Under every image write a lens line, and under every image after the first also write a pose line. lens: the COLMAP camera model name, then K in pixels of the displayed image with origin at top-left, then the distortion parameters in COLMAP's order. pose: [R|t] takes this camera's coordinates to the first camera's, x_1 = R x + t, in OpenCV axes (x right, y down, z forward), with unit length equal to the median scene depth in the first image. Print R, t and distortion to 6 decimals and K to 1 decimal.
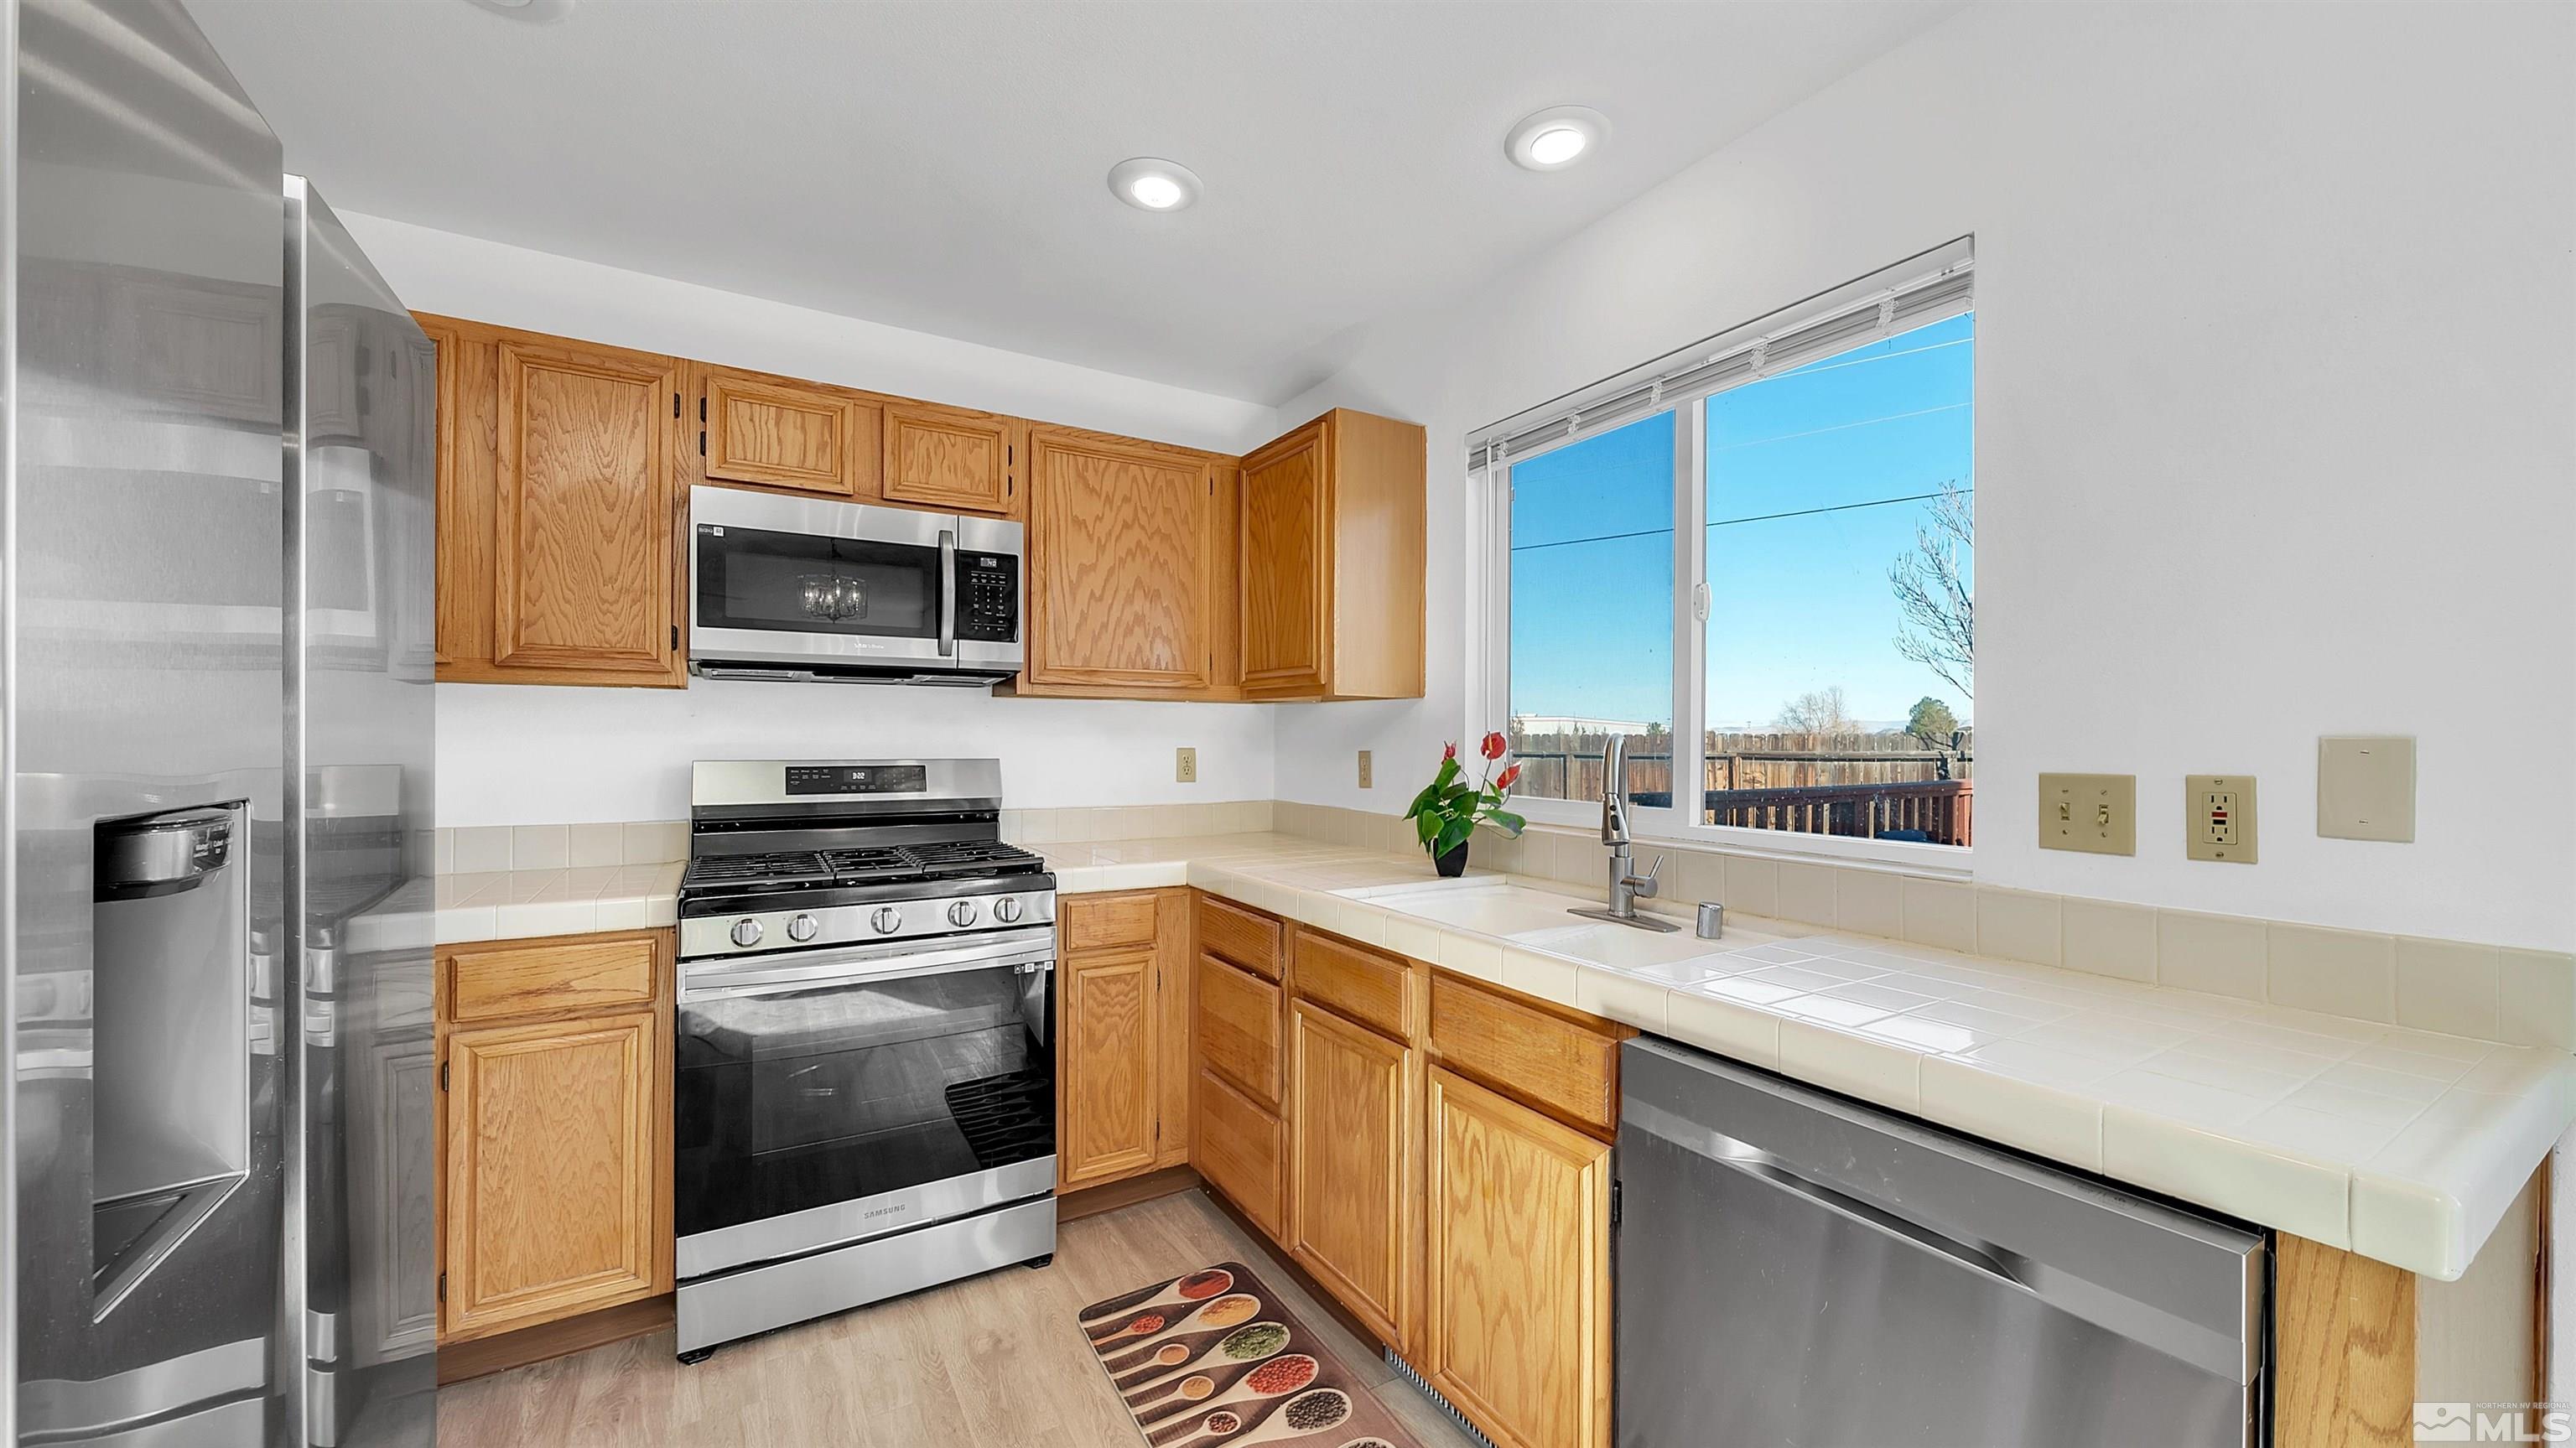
lens RADIAL K [[947.2, 0, 1255.9], [0, 947.2, 730.4], [0, 0, 1]] dist [0.001049, 0.000043]
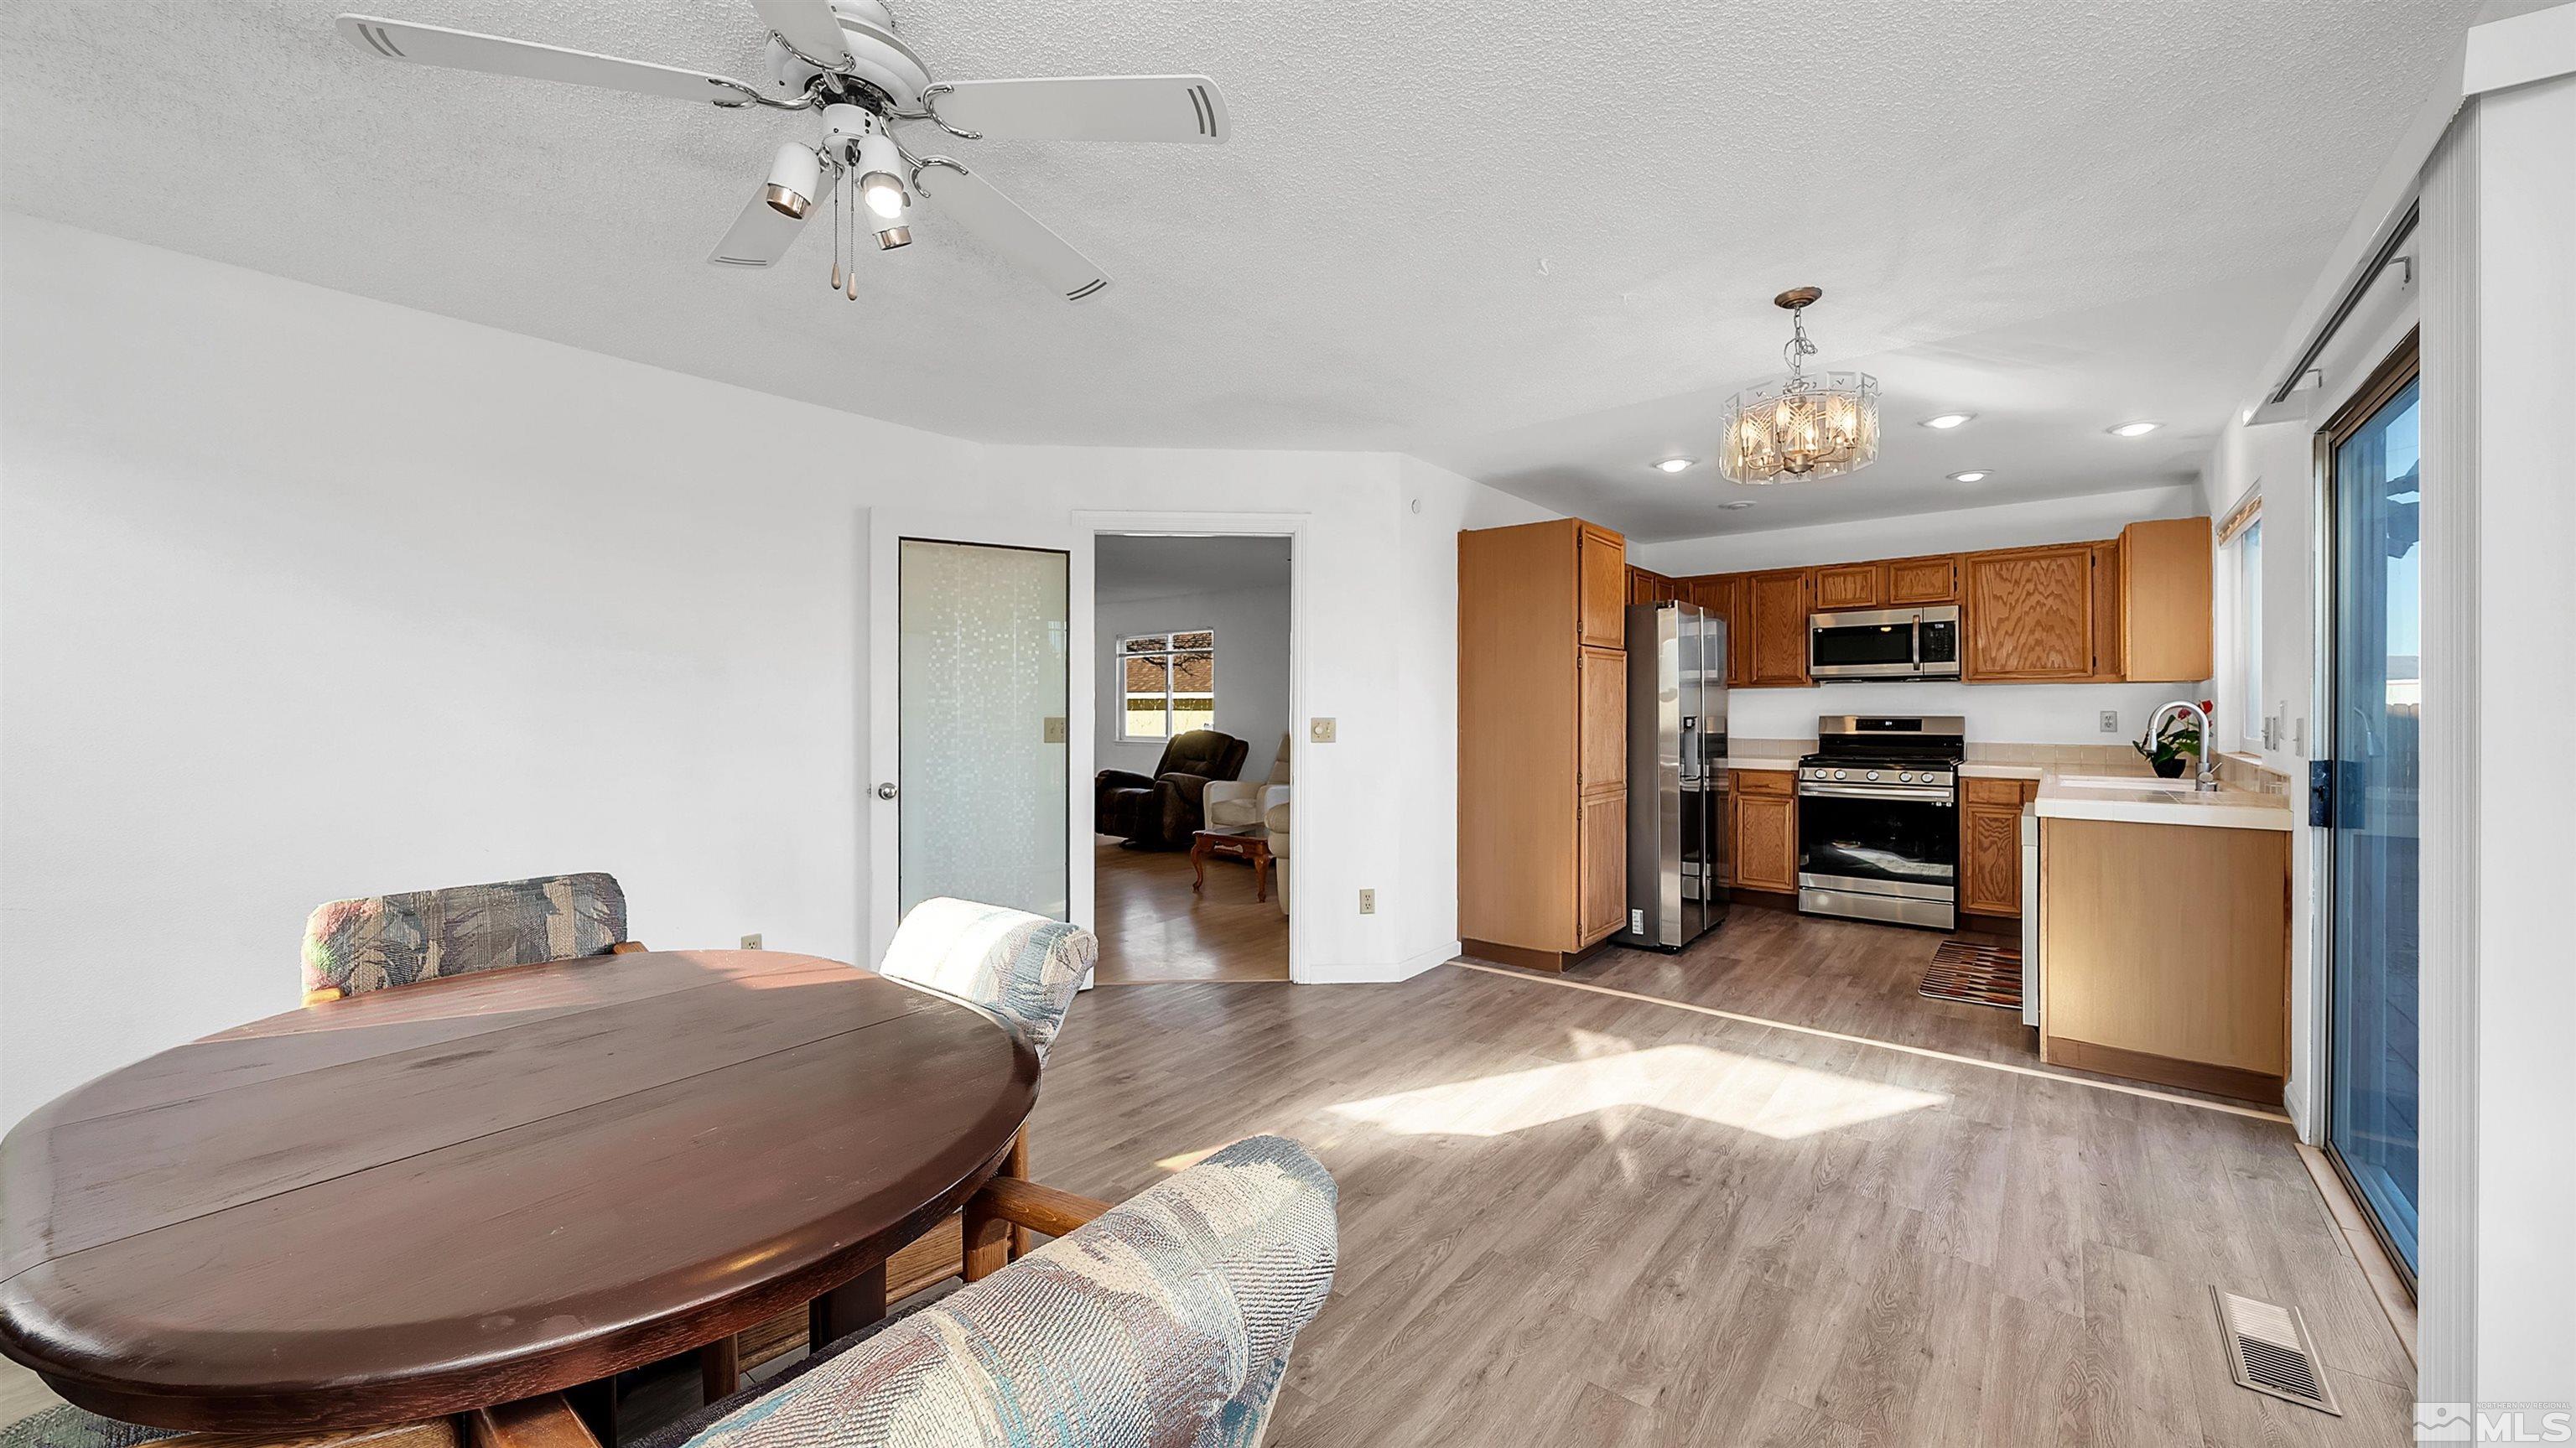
lens RADIAL K [[909.3, 0, 1323.0], [0, 909.3, 704.8], [0, 0, 1]] dist [-0.000374, -0.000084]
pose [[0.353975, -0.009745, -0.935204, 1.198387], [0.010322, 0.999926, -0.006512, 0.004501], [0.935198, -0.007348, 0.354049, -1.097678]]
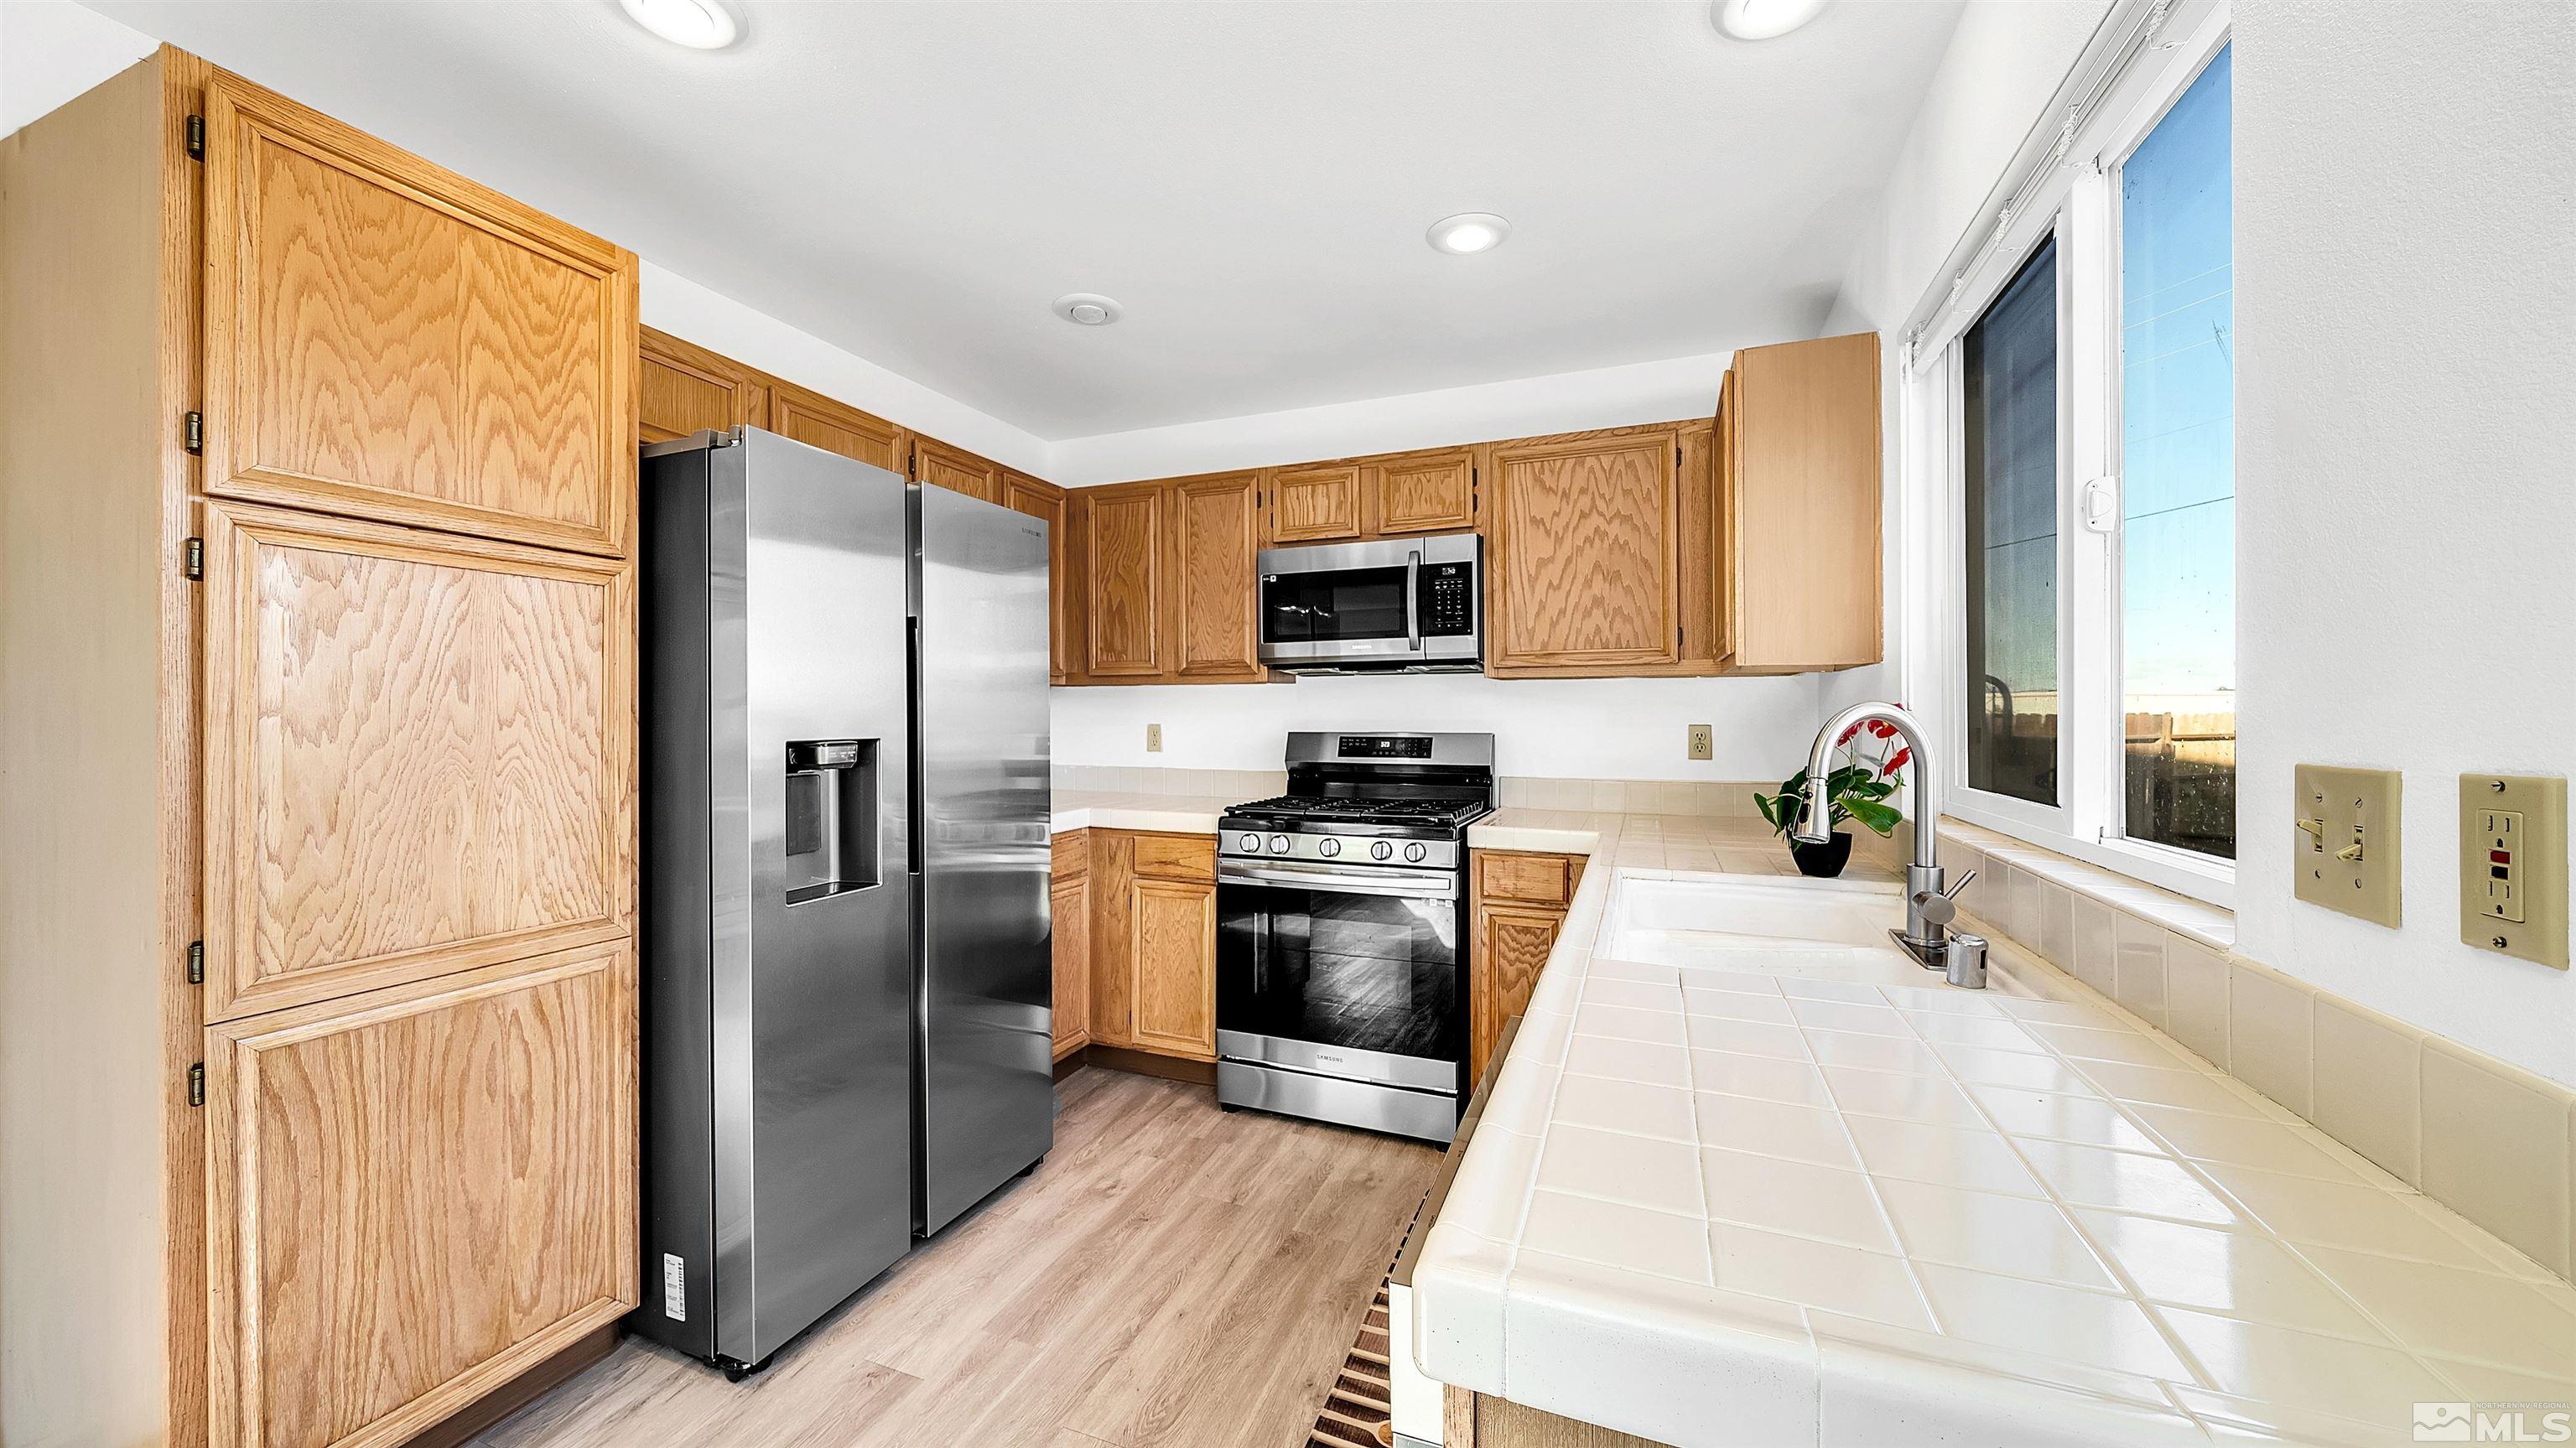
lens RADIAL K [[904.3, 0, 1291.8], [0, 904.3, 712.5], [0, 0, 1]] dist [0.000641, -0.000013]
pose [[0.614346, -0.008545, -0.788990, 0.518565], [0.009938, 0.999946, -0.003091, 0.006315], [0.788974, -0.005942, 0.614398, 0.127443]]
